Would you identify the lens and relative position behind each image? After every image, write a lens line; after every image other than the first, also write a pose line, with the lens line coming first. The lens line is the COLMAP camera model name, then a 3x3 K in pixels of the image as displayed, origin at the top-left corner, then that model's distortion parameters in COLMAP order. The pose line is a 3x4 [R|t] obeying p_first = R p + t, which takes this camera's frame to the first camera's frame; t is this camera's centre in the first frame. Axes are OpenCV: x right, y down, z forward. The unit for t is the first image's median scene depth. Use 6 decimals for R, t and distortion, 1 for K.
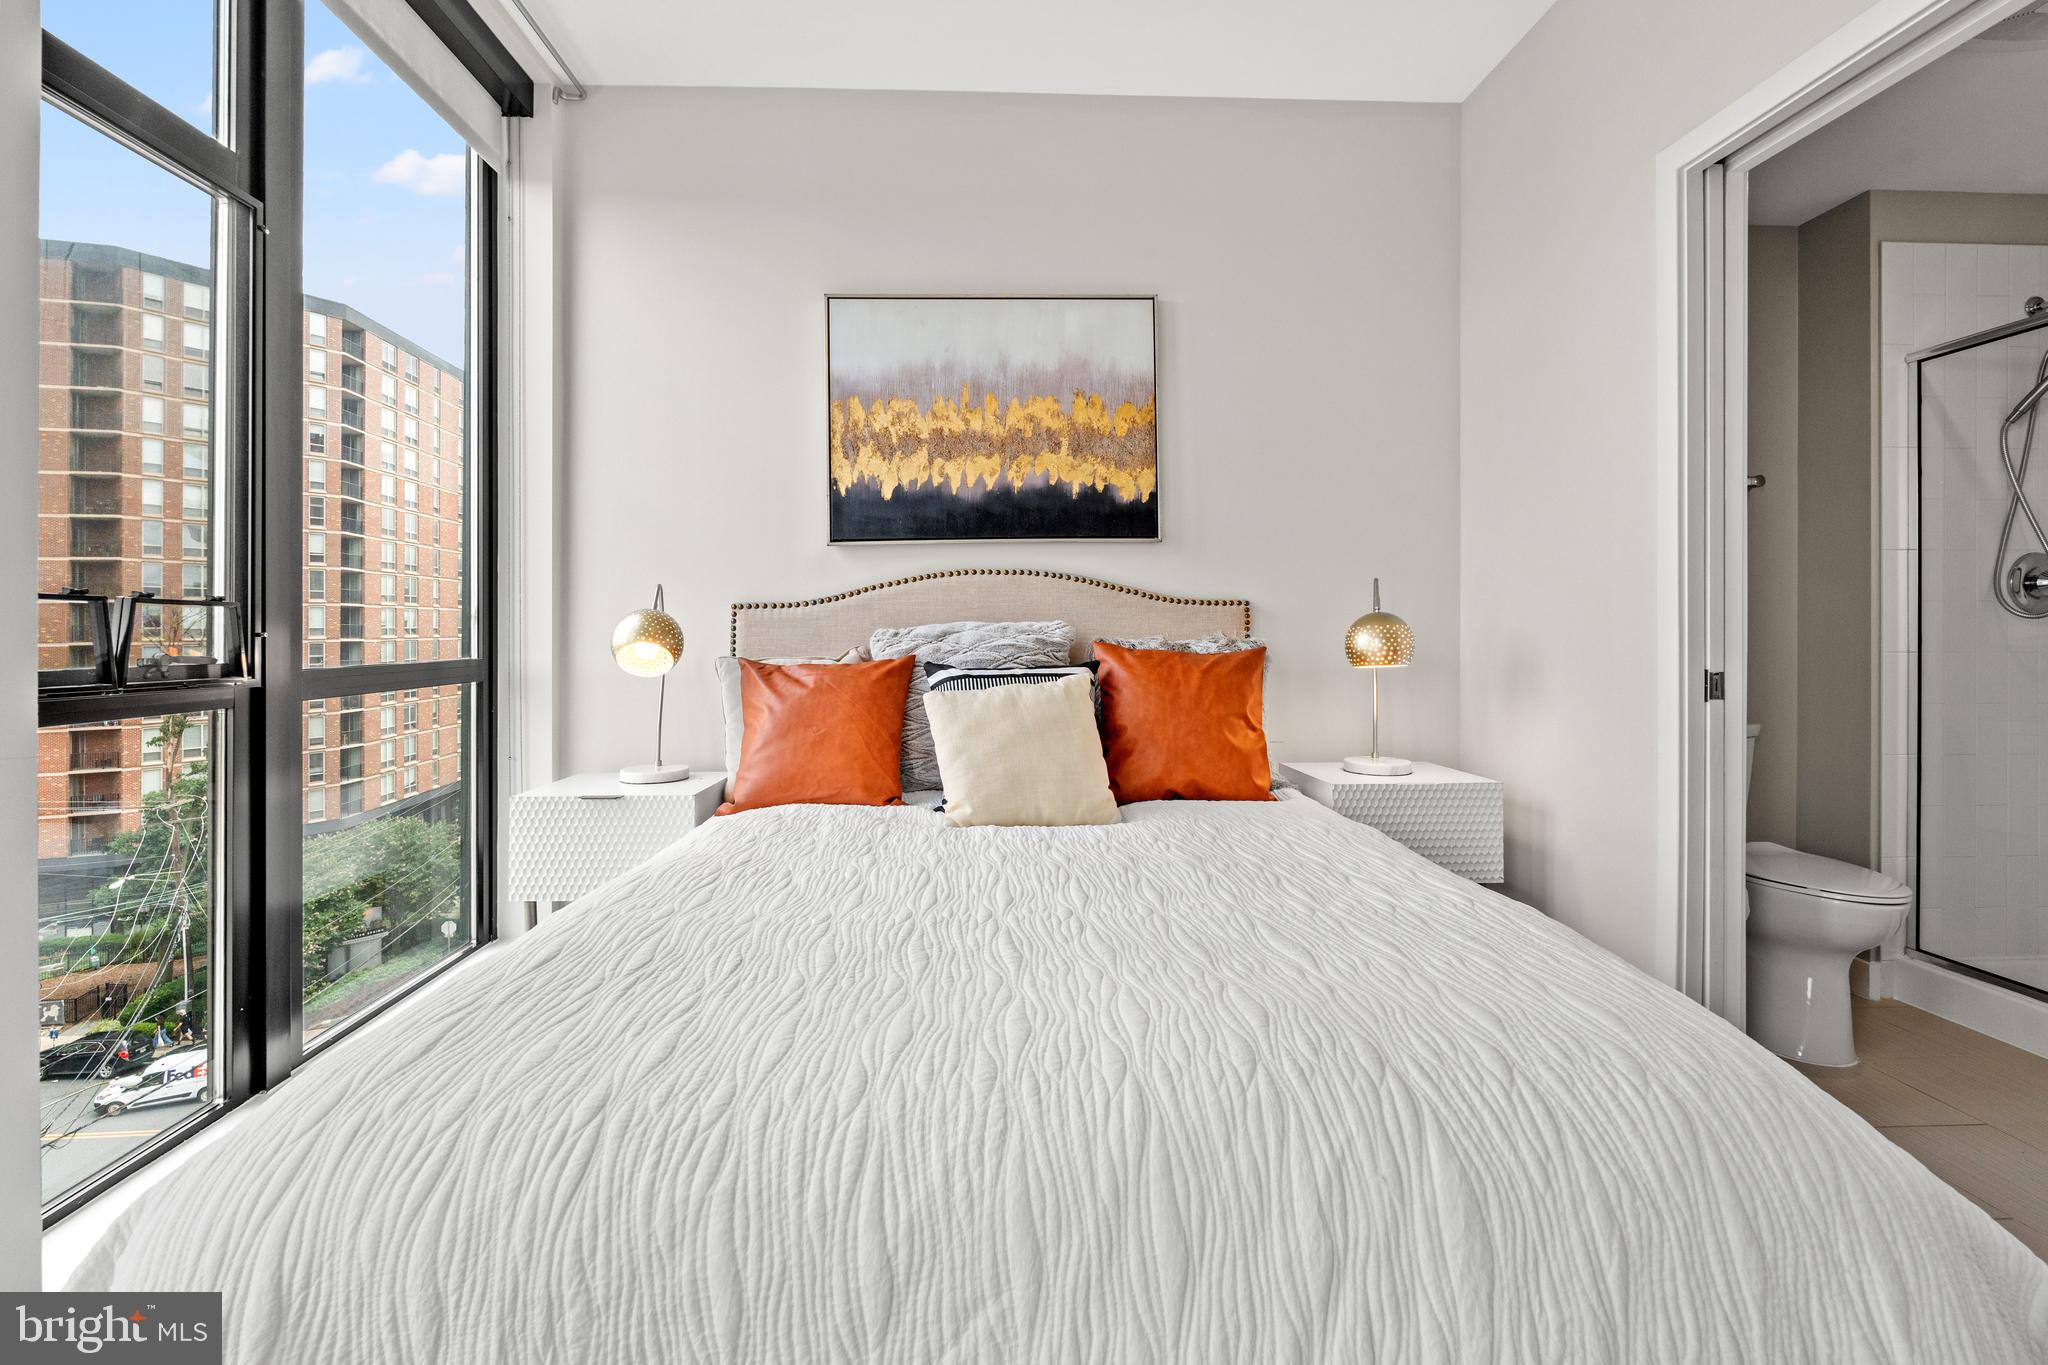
lens RADIAL K [[920.0, 0, 1017.5], [0, 920.0, 623.5], [0, 0, 1]] dist [-0.002428, -0.000306]
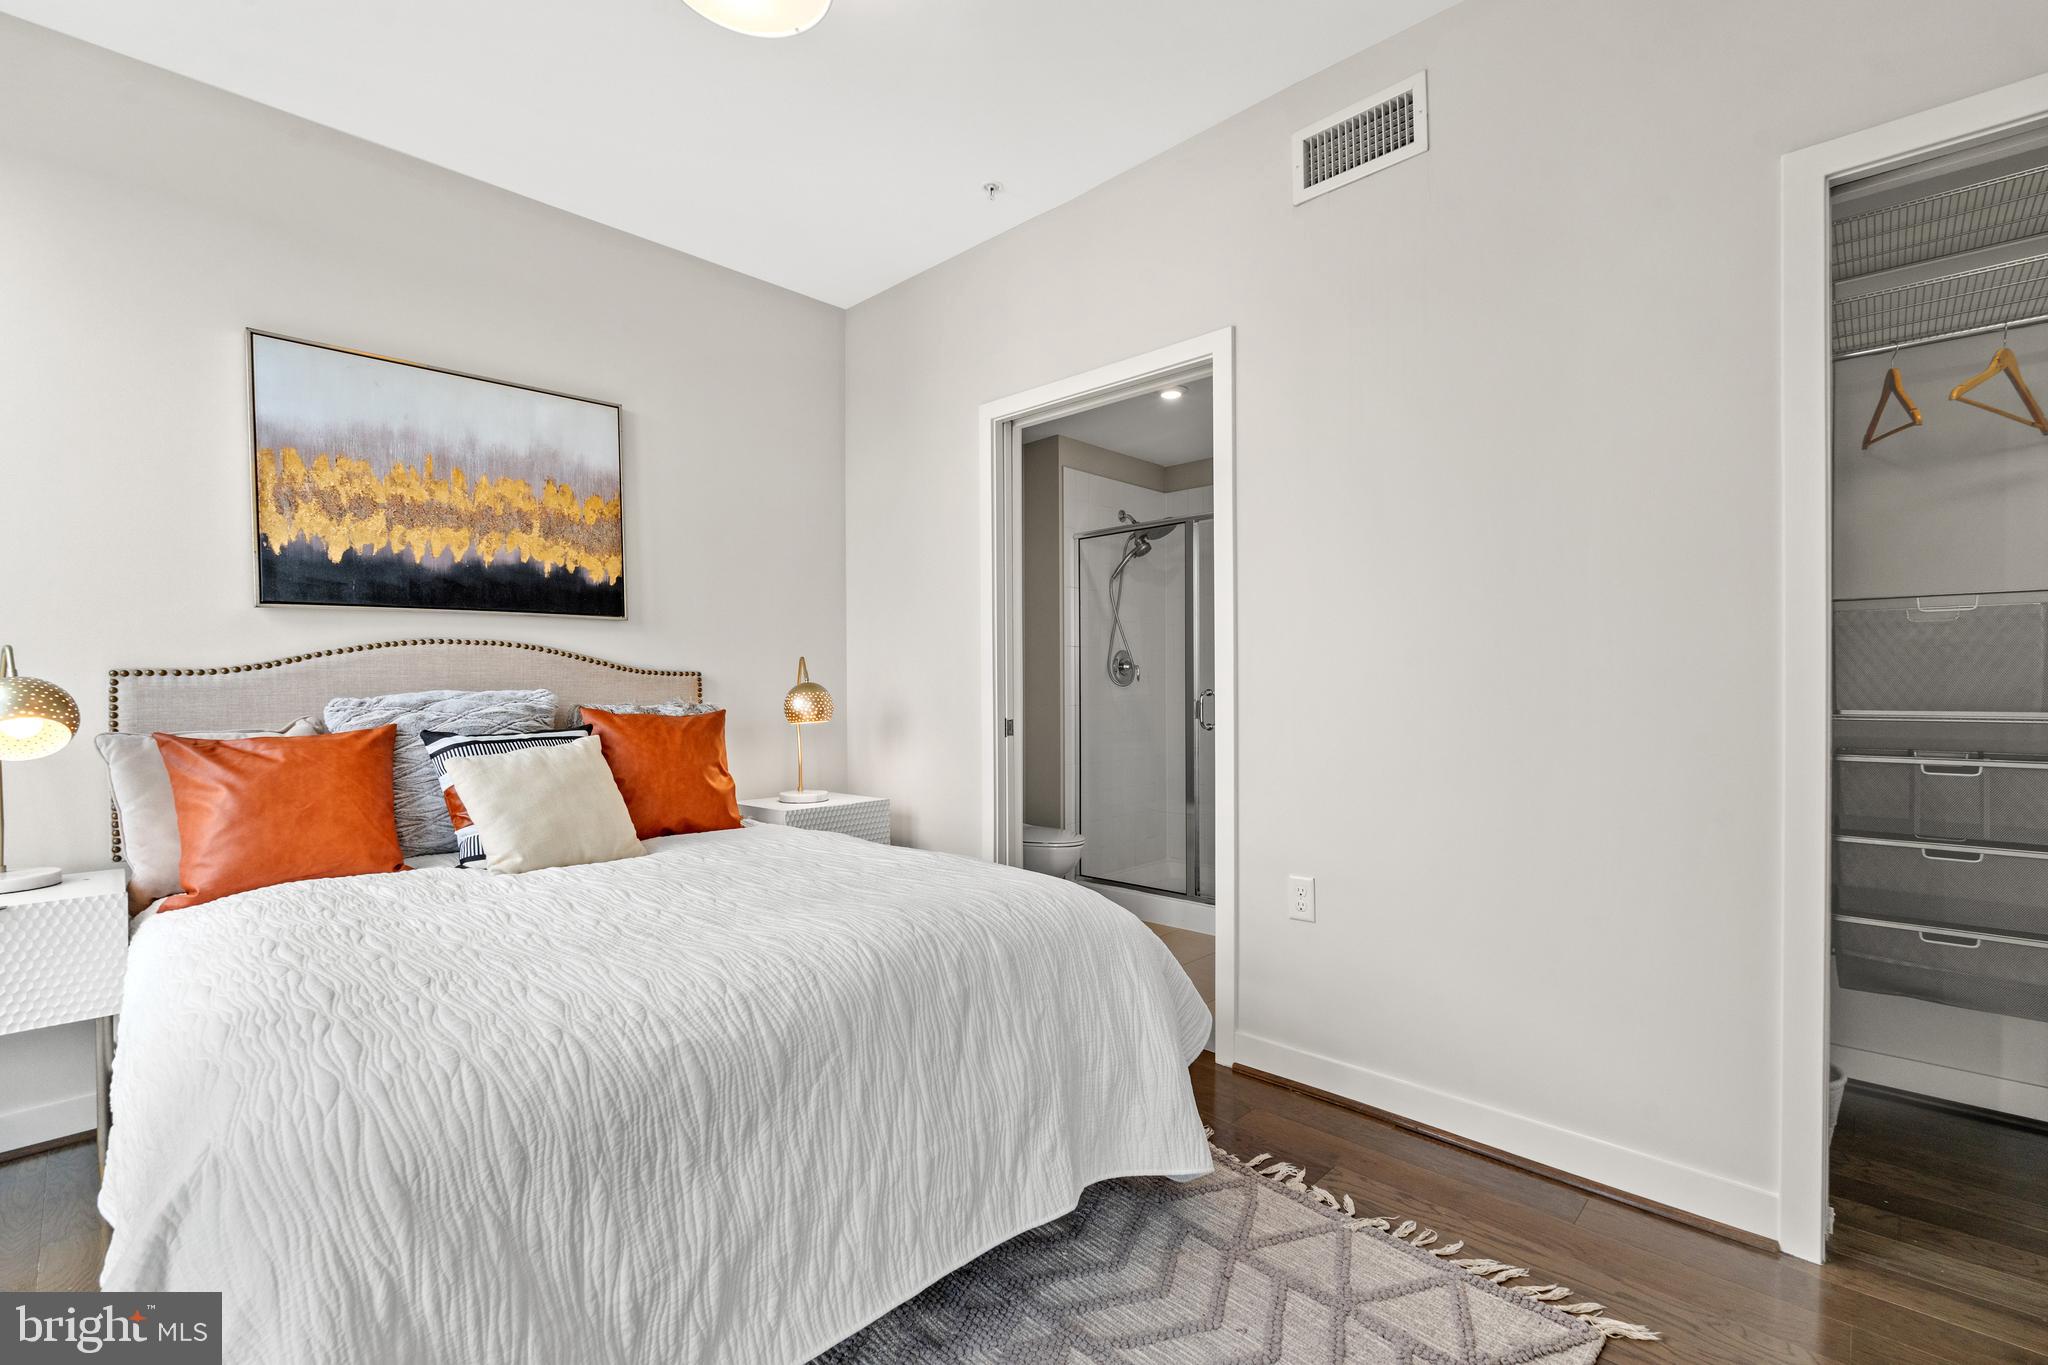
lens RADIAL K [[894.9, 0, 1013.9], [0, 894.9, 683.2], [0, 0, 1]] dist [-0.000551, -0.000057]
pose [[0.732240, 0.001632, 0.681045, -0.281002], [-0.000693, 0.999998, -0.001652, -0.009131], [-0.681046, 0.000738, 0.732240, -0.171774]]
